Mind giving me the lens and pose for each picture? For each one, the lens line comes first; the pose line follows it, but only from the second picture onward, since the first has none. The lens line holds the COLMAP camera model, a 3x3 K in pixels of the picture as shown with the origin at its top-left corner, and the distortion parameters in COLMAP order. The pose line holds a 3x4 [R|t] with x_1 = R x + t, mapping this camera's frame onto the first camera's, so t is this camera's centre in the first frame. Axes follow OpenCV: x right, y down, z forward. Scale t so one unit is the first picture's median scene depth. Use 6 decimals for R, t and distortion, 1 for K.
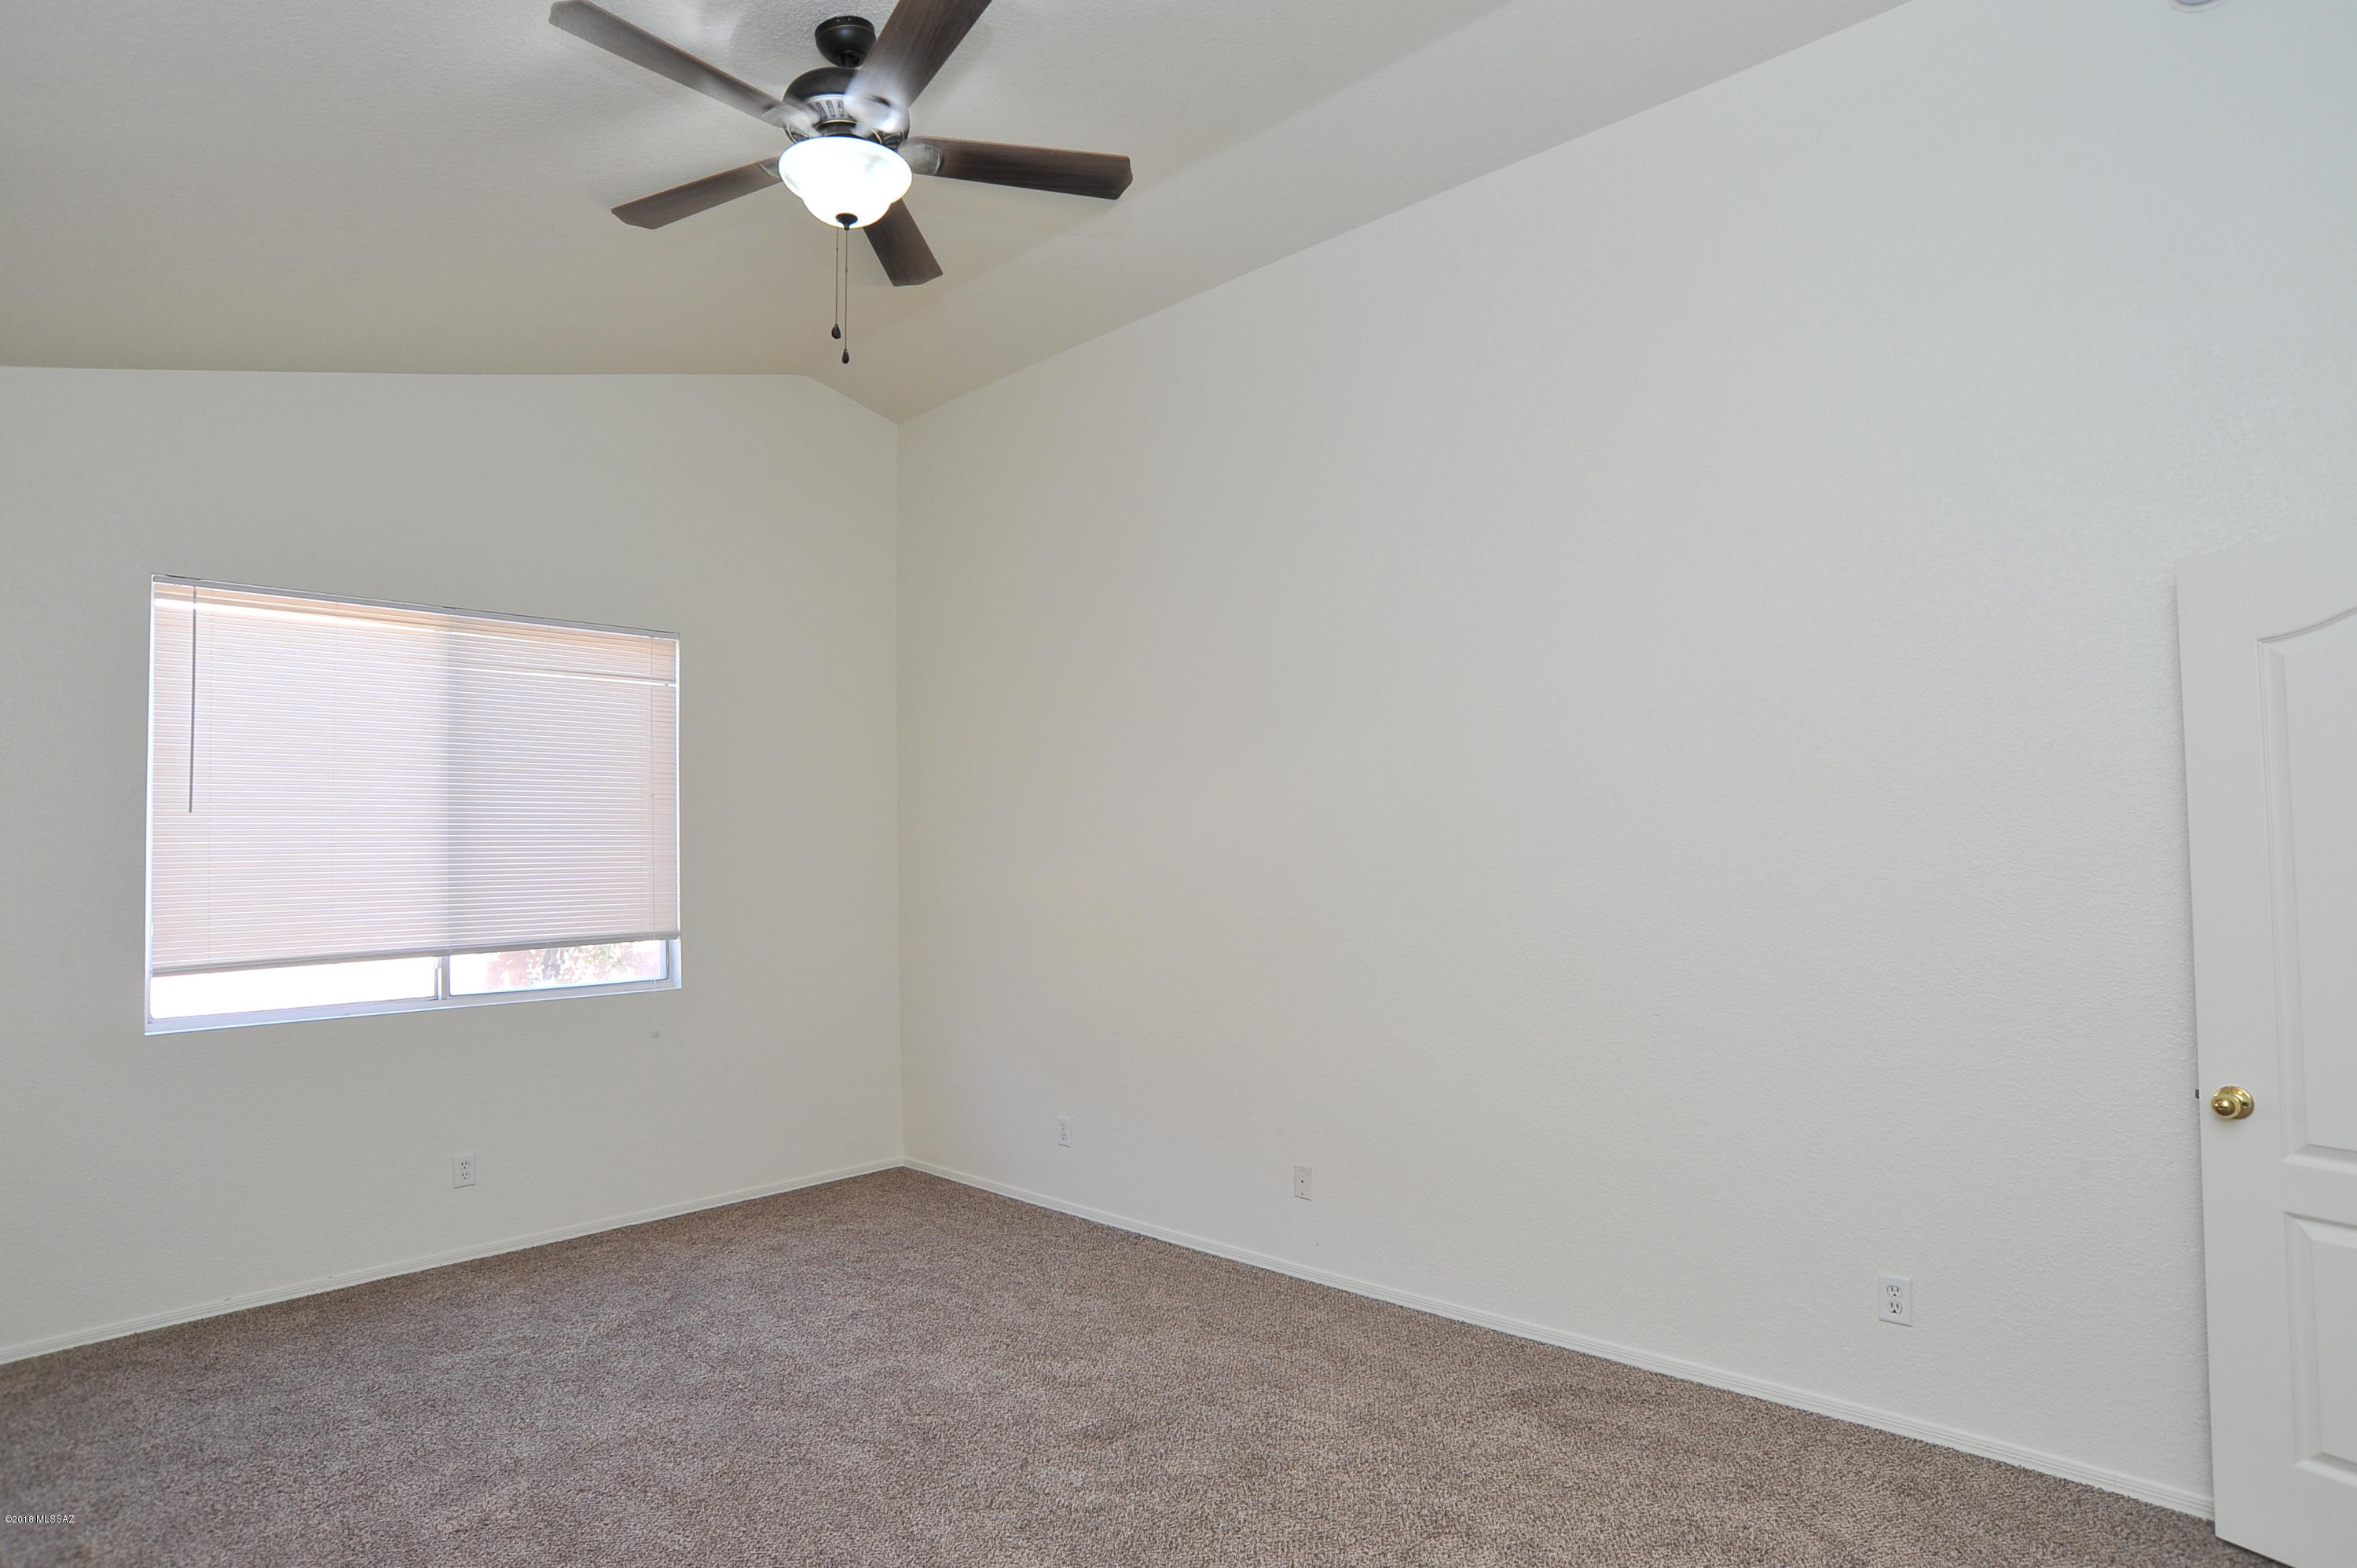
lens RADIAL K [[1257.6, 0, 1170.0], [0, 1257.6, 819.0], [0, 0, 1]] dist [-0.089811, 0.046214]
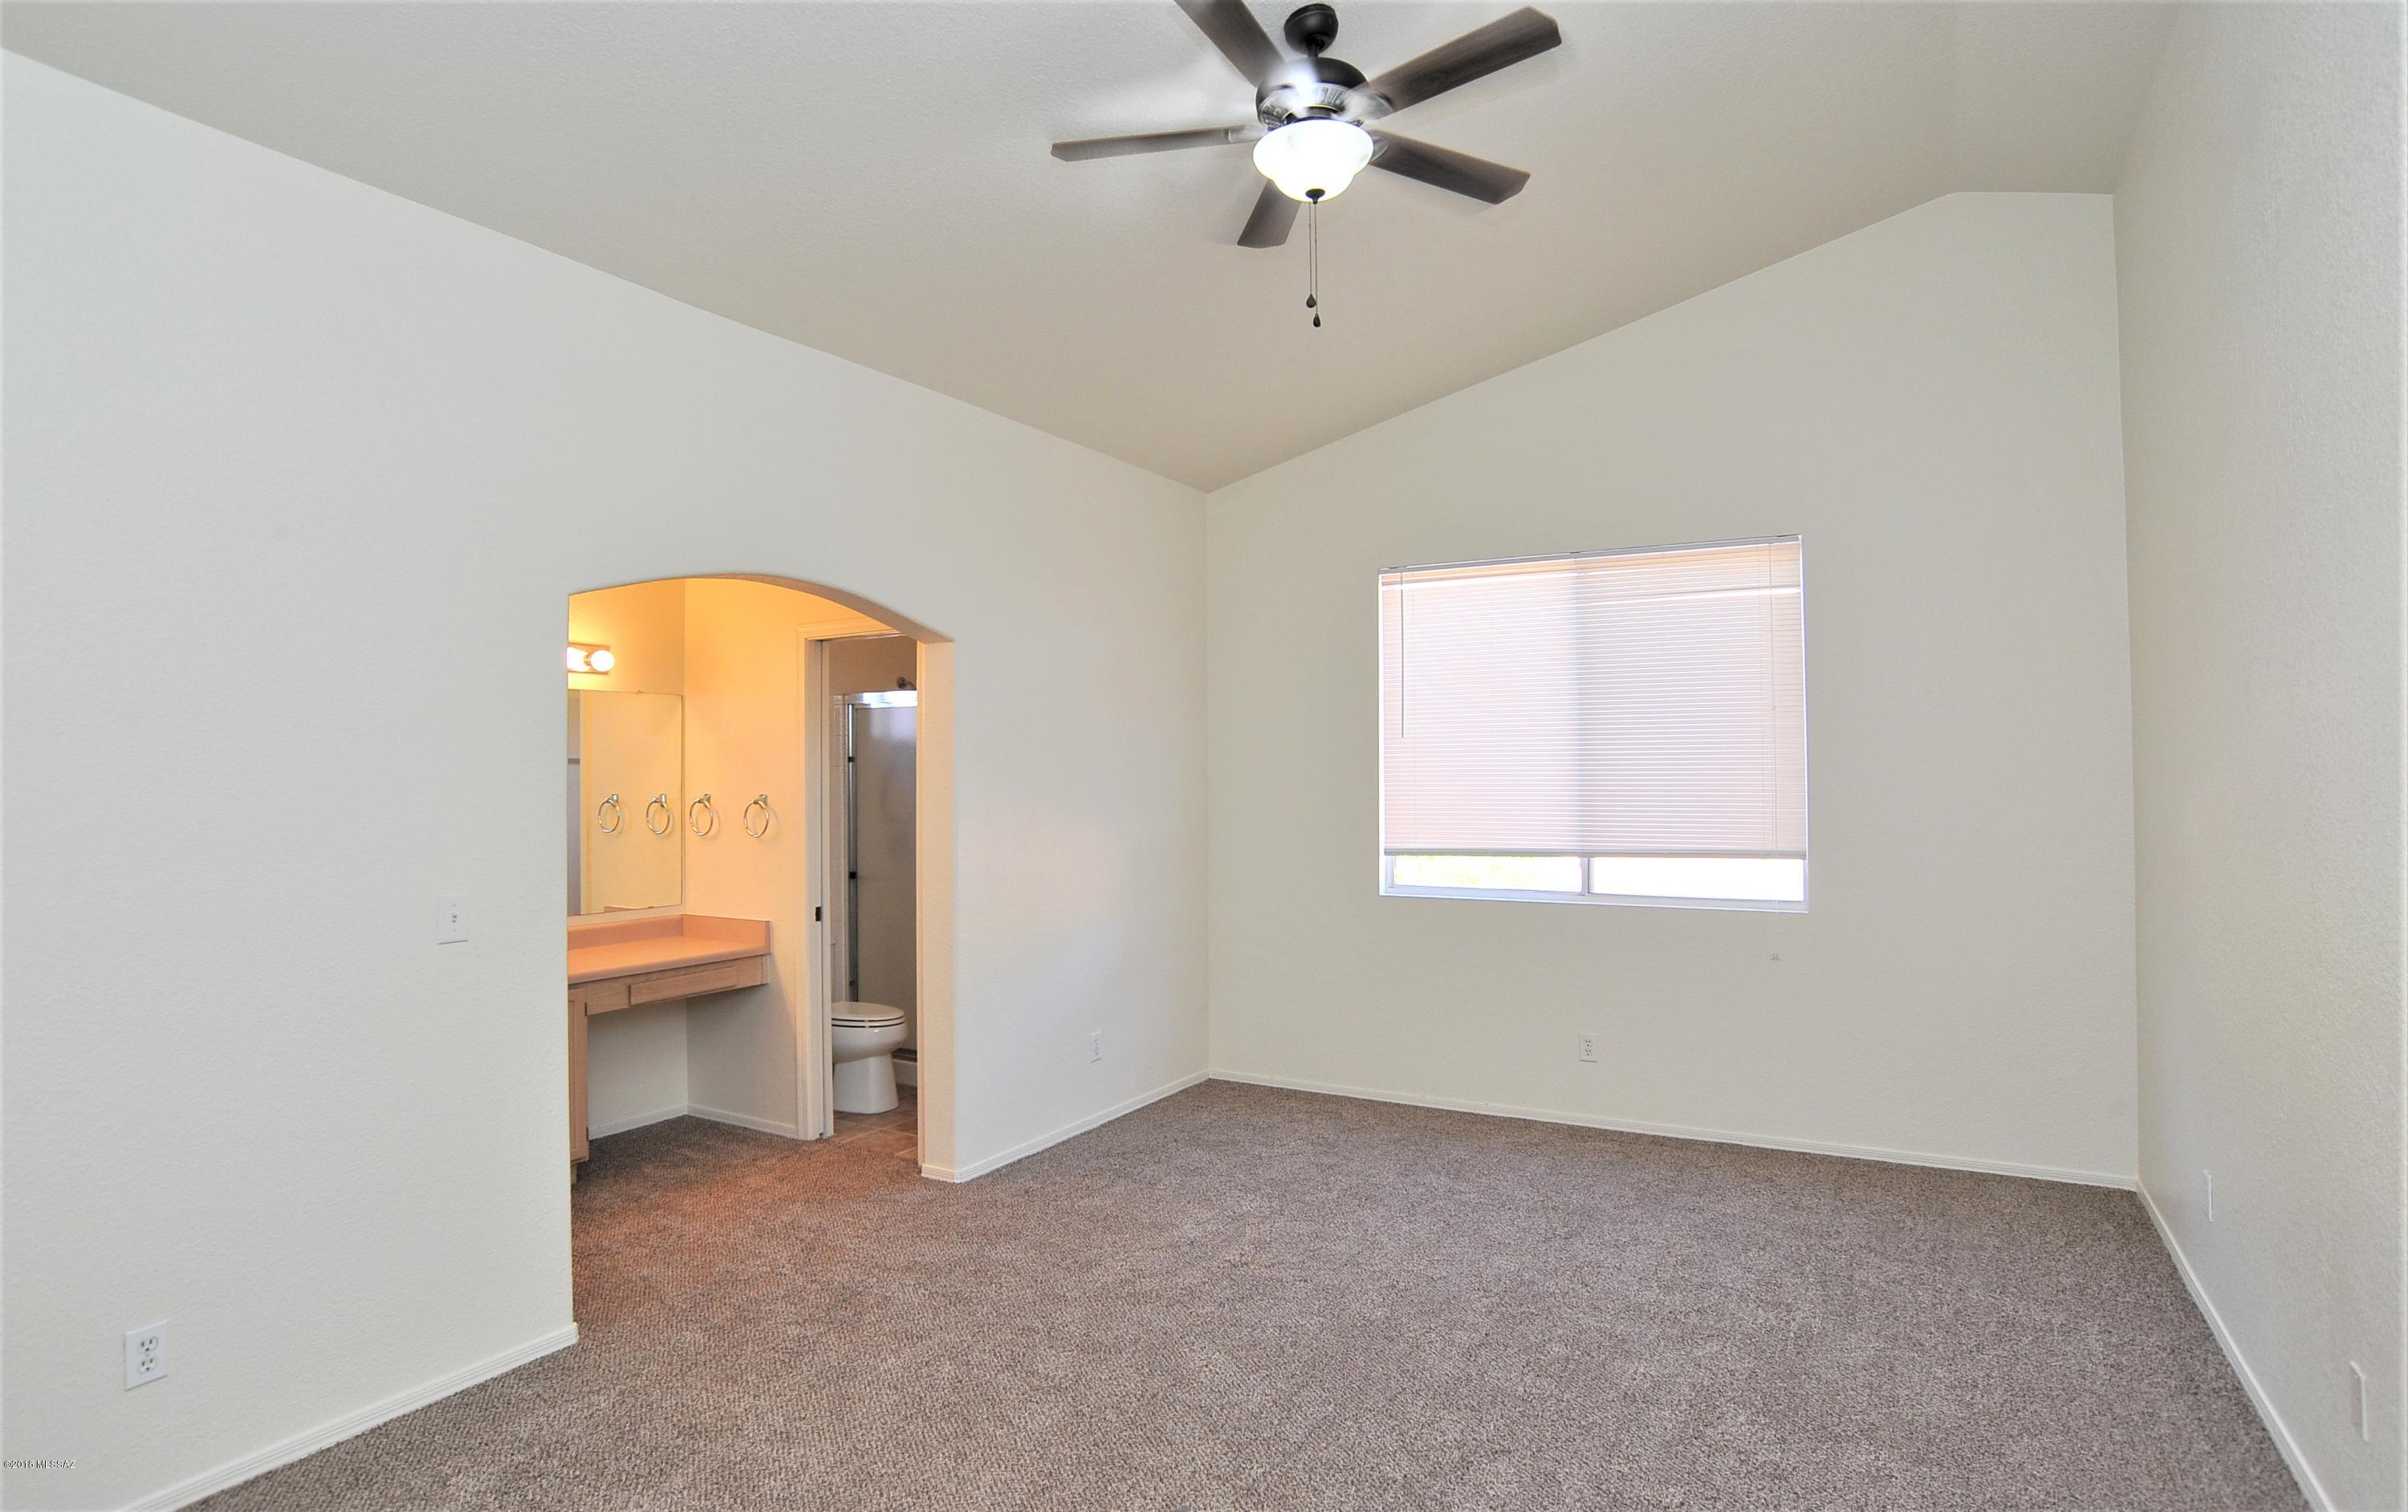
lens RADIAL K [[1279.7, 0, 1200.3], [0, 1279.7, 746.0], [0, 0, 1]] dist [-0.099375, 0.050985]
pose [[0.226759, -0.005455, -0.973936, 0.556842], [0.026476, 0.999649, 0.000566, -0.002826], [0.973591, -0.025914, 0.226824, 0.449137]]
